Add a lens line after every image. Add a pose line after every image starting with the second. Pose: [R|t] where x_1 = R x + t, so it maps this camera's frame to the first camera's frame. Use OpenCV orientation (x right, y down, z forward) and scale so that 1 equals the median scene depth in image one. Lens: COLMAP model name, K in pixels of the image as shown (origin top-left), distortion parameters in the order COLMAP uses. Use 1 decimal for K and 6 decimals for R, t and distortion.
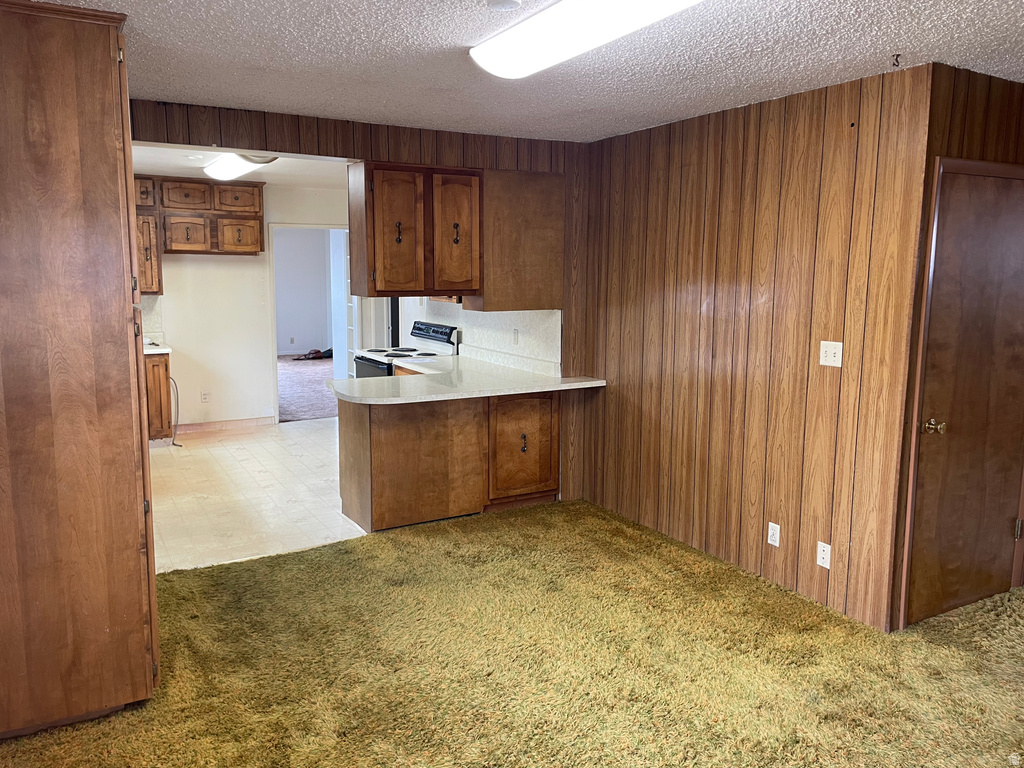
lens RADIAL K [[786.2, 0, 502.2], [0, 786.2, 377.8], [0, 0, 1]] dist [0.118585, -0.154234]
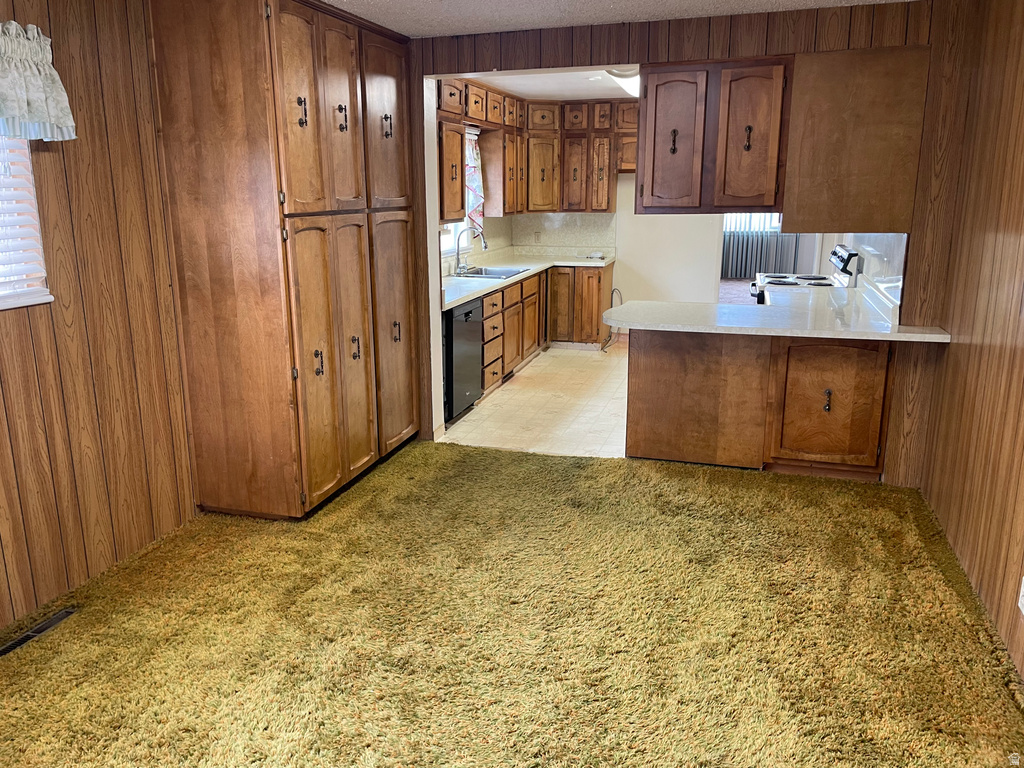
lens RADIAL K [[786.2, 0, 502.2], [0, 786.2, 377.8], [0, 0, 1]] dist [0.118585, -0.154234]
pose [[0.678011, 0.162897, -0.716775, 0.432465], [-0.091695, 0.986261, 0.137406, -0.024215], [0.729310, -0.027438, 0.683633, 0.223831]]
